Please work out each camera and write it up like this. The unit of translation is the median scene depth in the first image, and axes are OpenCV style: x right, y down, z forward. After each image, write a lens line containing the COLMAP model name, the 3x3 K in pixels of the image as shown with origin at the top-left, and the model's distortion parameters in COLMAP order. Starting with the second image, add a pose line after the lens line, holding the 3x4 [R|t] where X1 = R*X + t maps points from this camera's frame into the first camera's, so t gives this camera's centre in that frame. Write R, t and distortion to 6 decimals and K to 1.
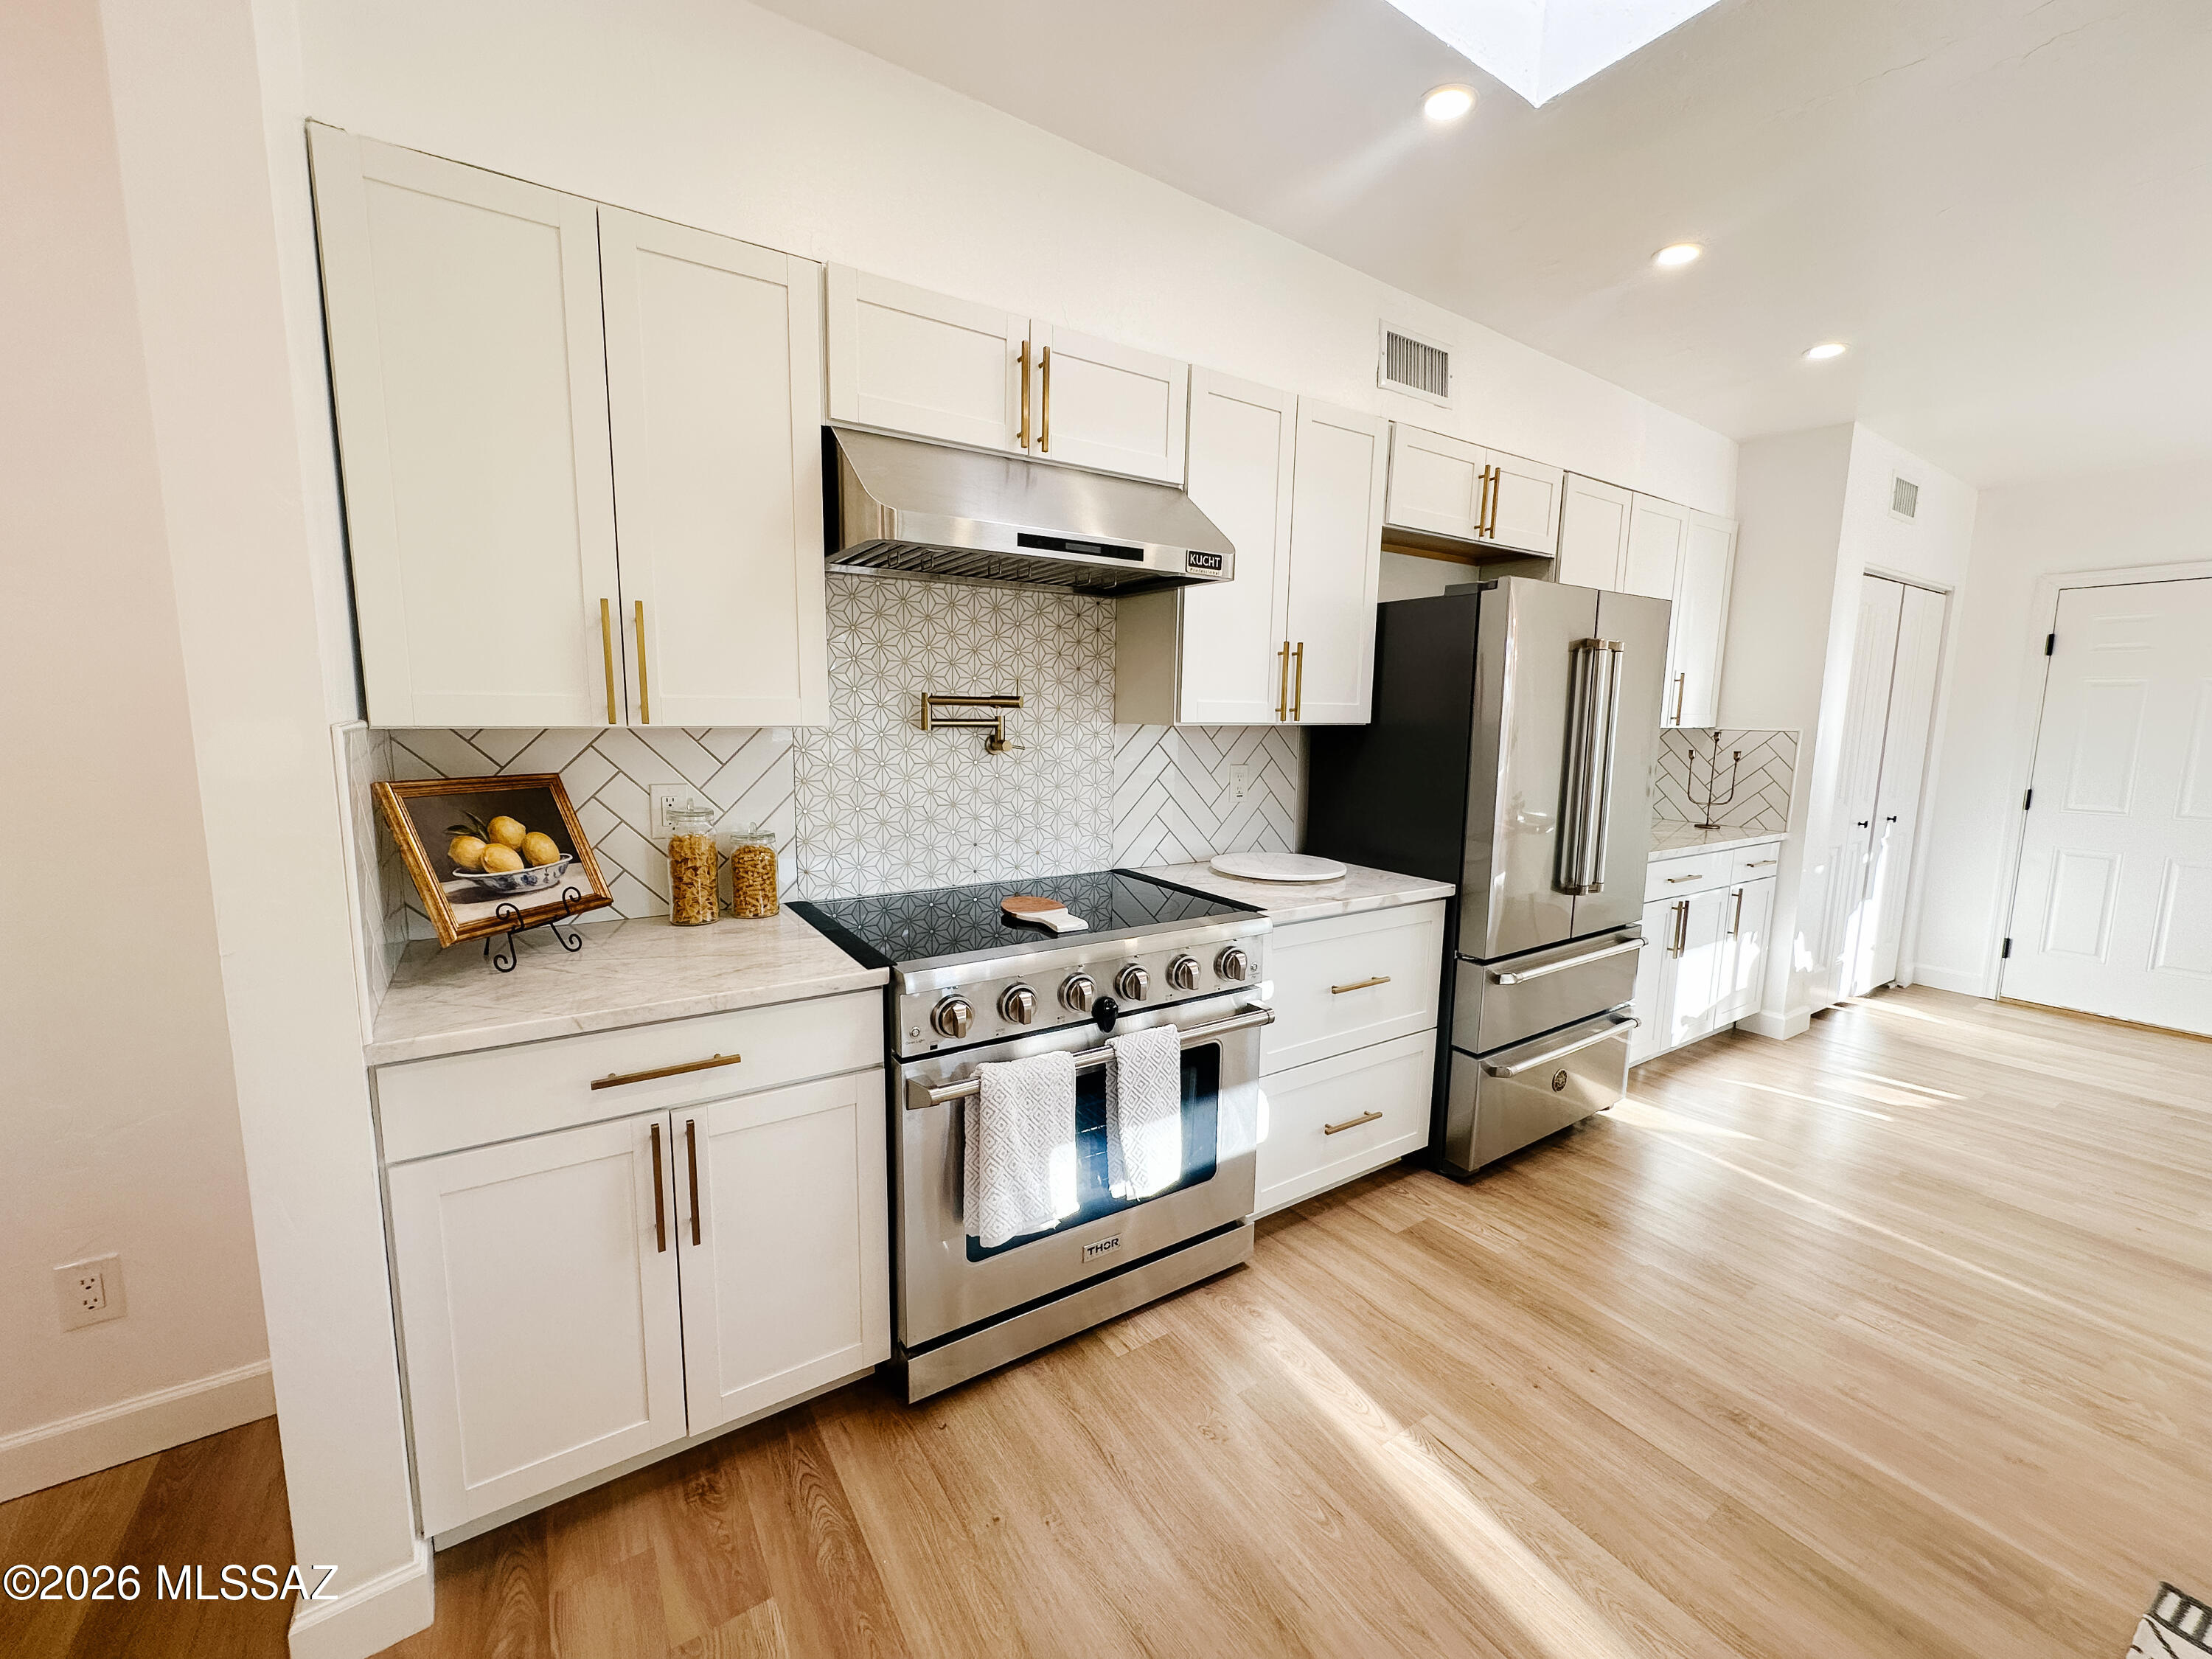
lens RADIAL K [[884.4, 0, 1104.2], [0, 884.4, 827.7], [0, 0, 1]] dist [0.001233, -0.000444]
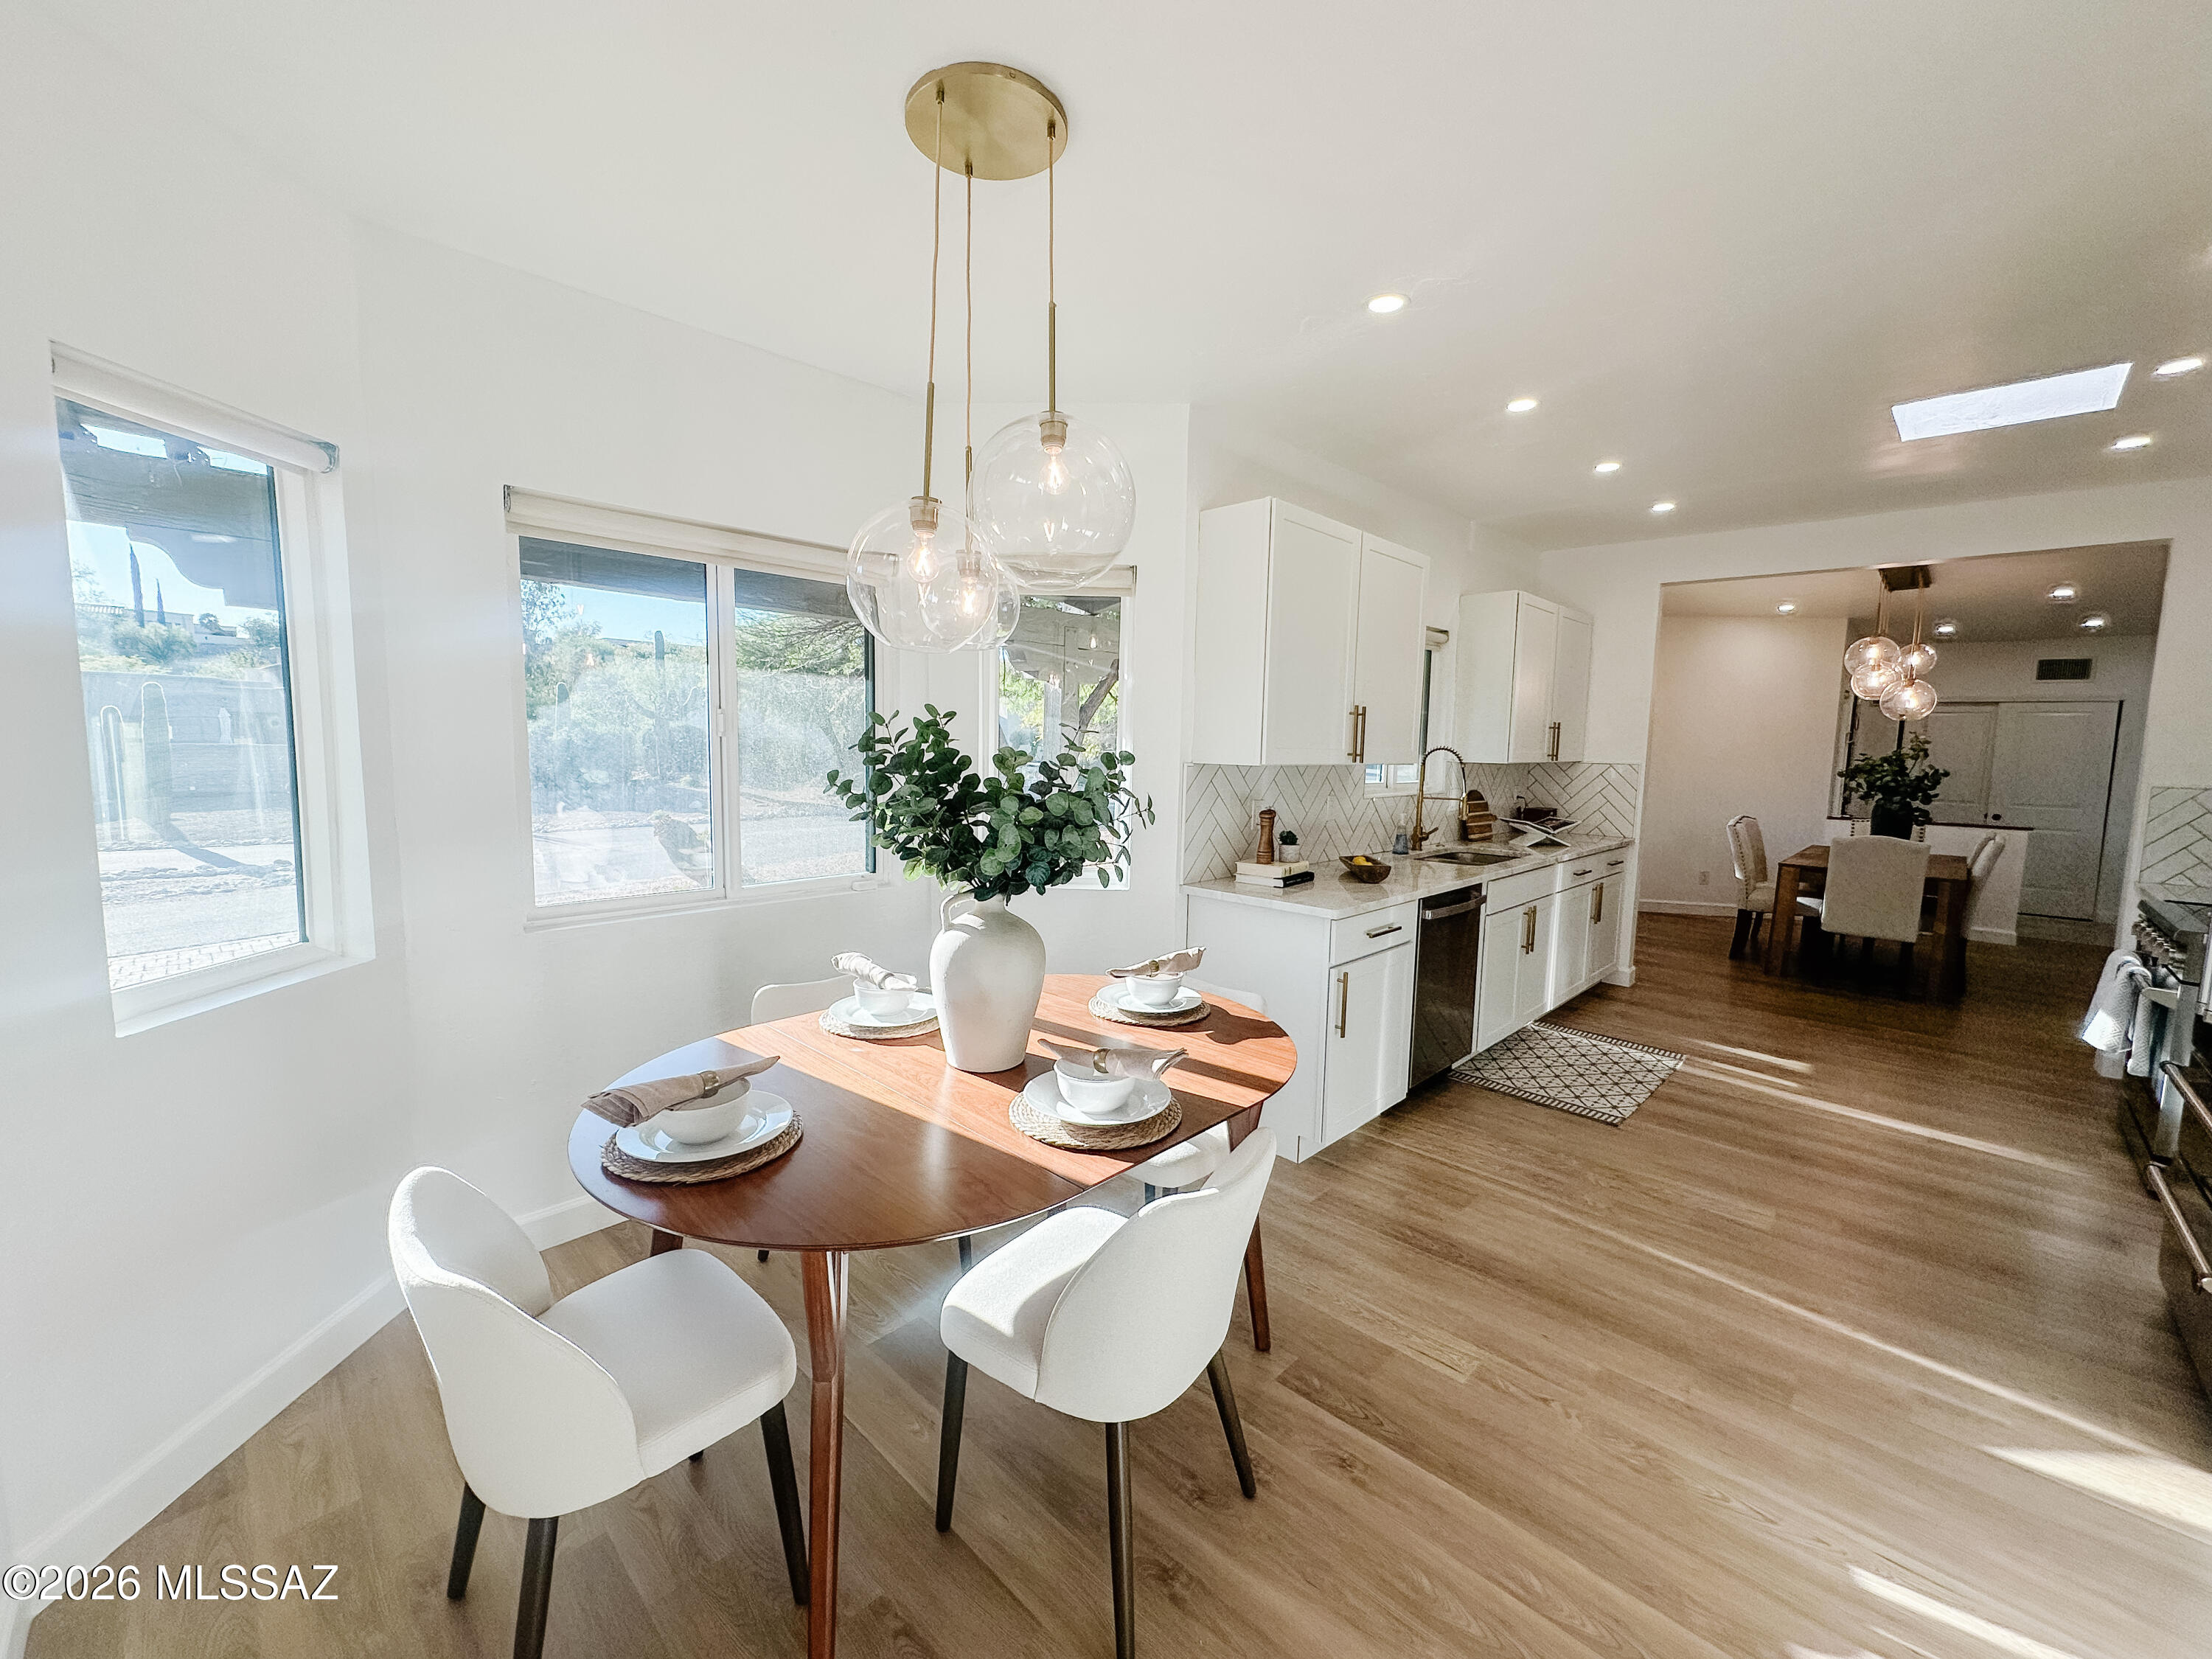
lens RADIAL K [[884.4, 0, 1104.8], [0, 884.4, 832.5], [0, 0, 1]] dist [0.001233, -0.000444]
pose [[-0.974471, -0.014169, -0.224067, 2.239981], [-0.066731, 0.971183, 0.228802, -0.263120], [0.214368, 0.237913, -0.947335, 2.012172]]
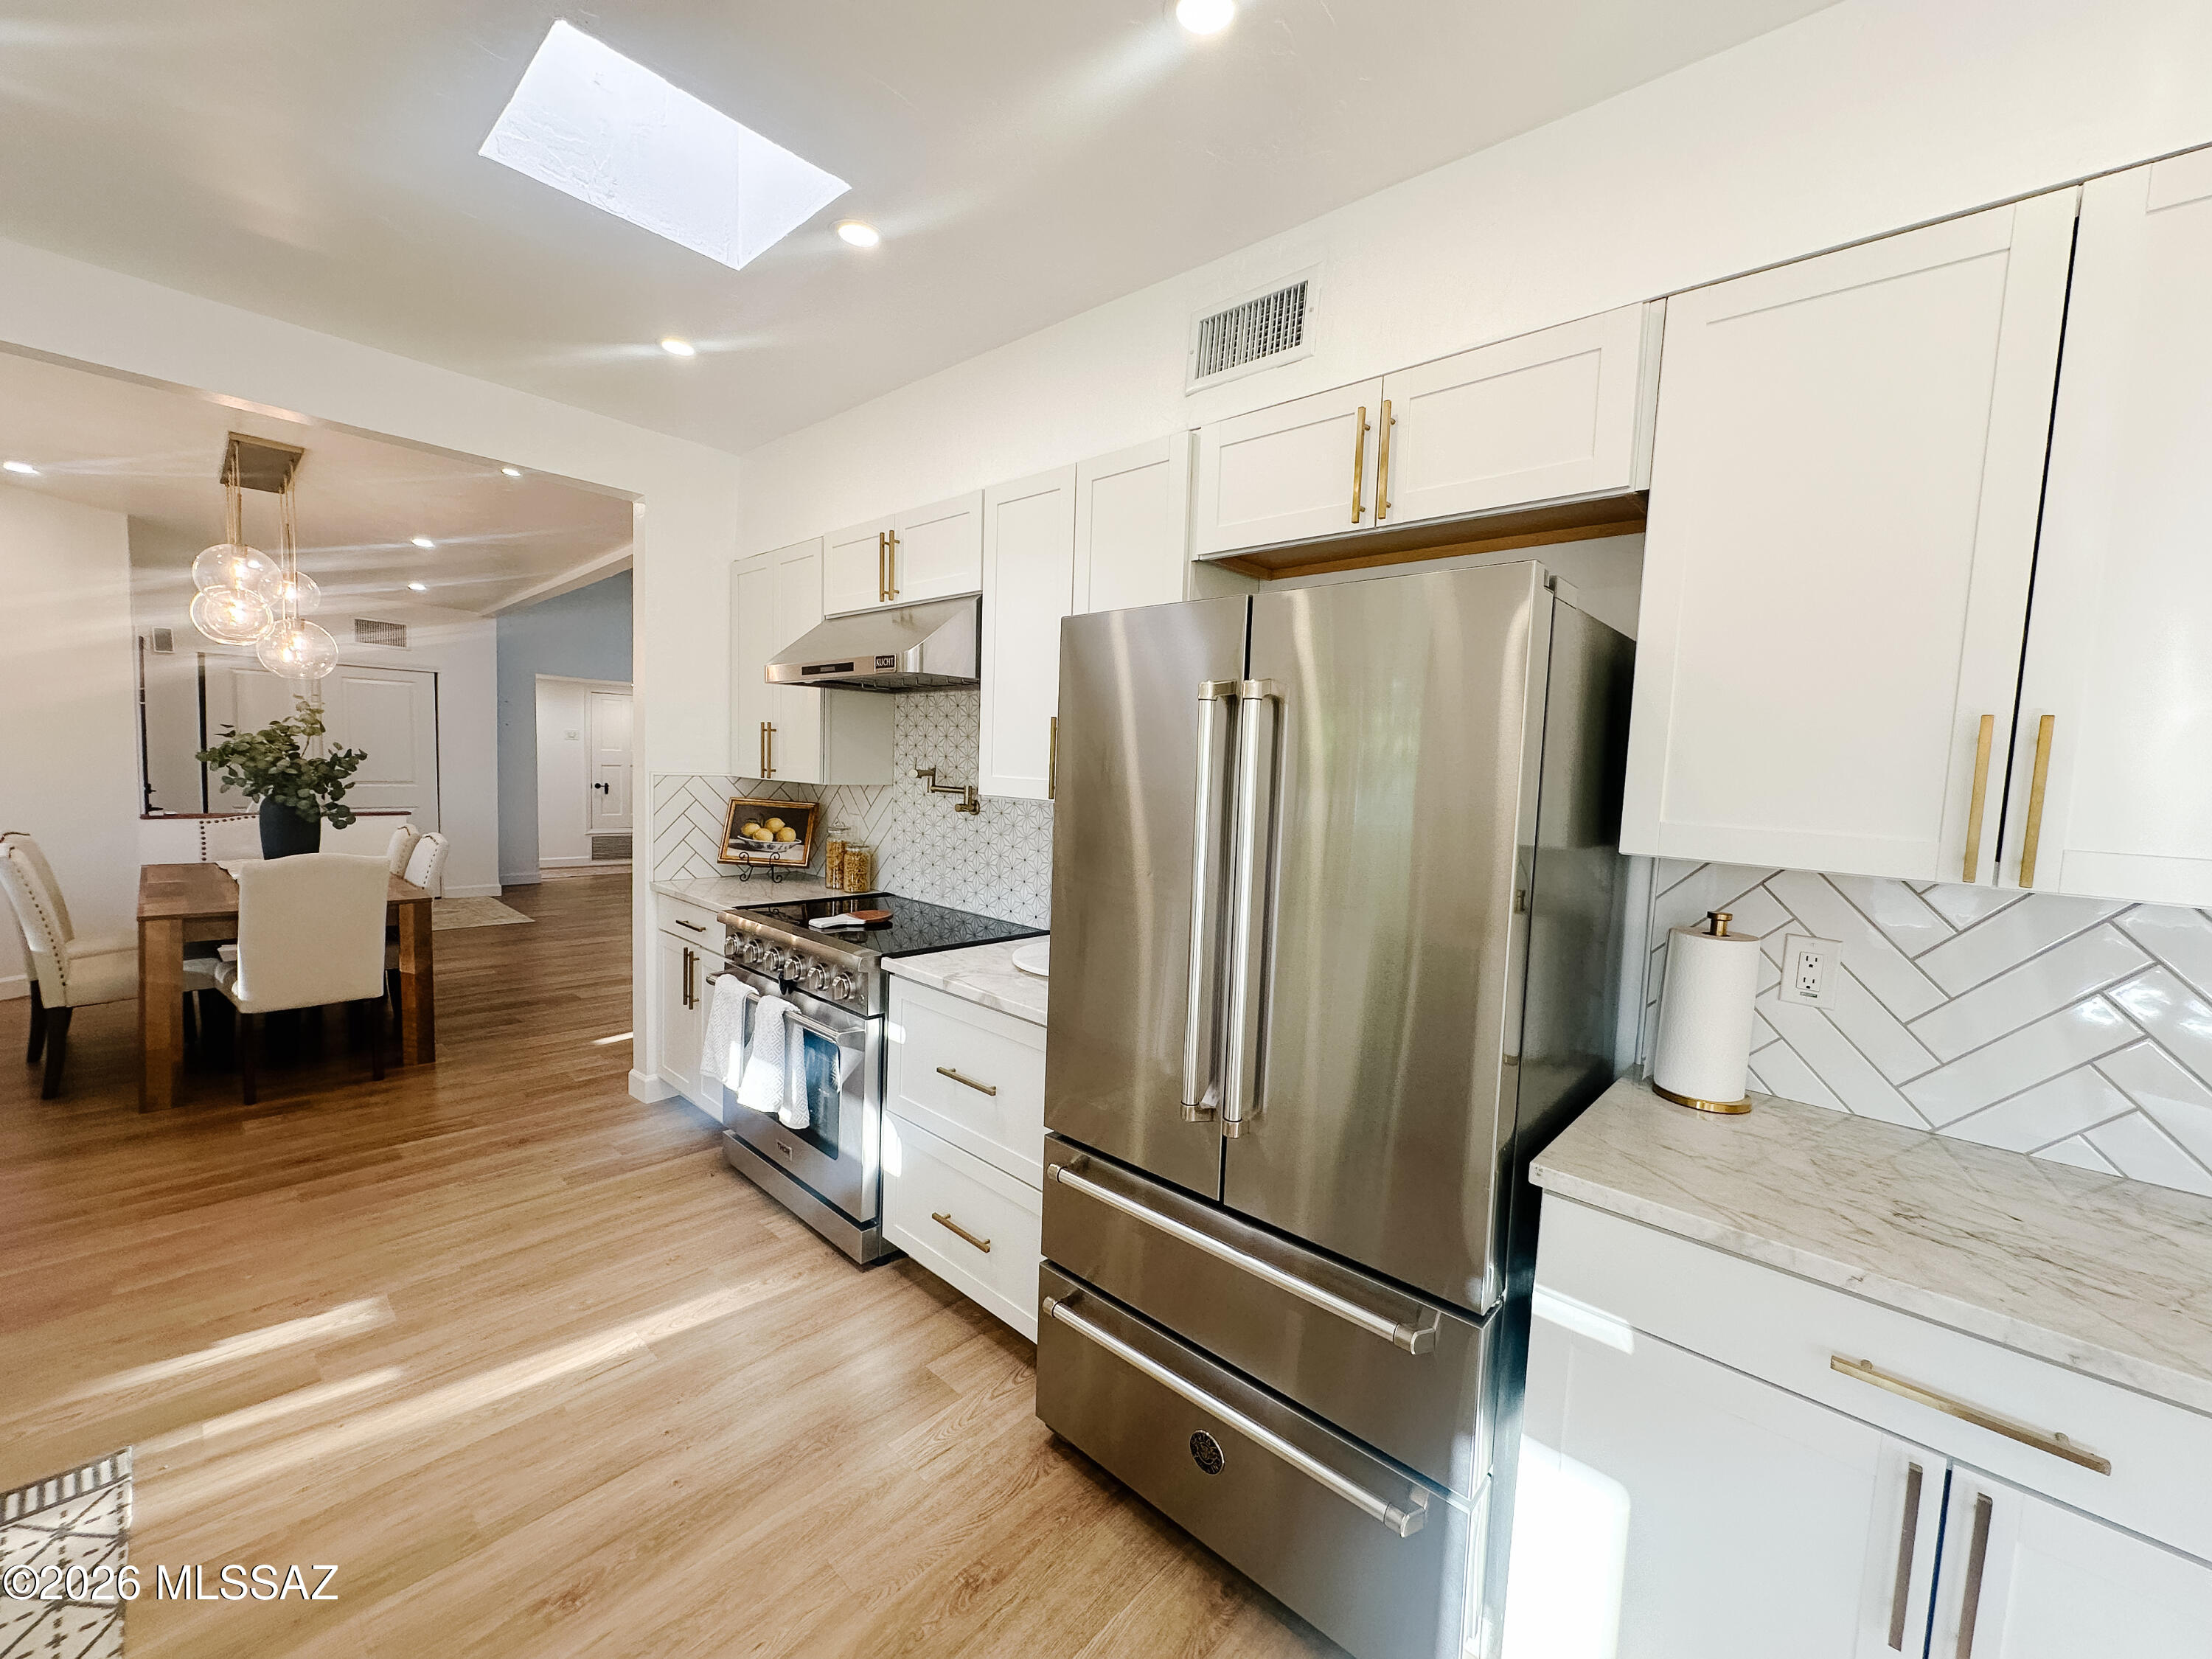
lens RADIAL K [[884.4, 0, 1102.9], [0, 884.4, 828.3], [0, 0, 1]] dist [0.001233, -0.000444]
pose [[0.241501, 0.068414, -0.967986, 1.446774], [-0.166786, 0.985594, 0.028048, -0.159501], [0.955960, 0.154673, 0.249433, 1.040410]]
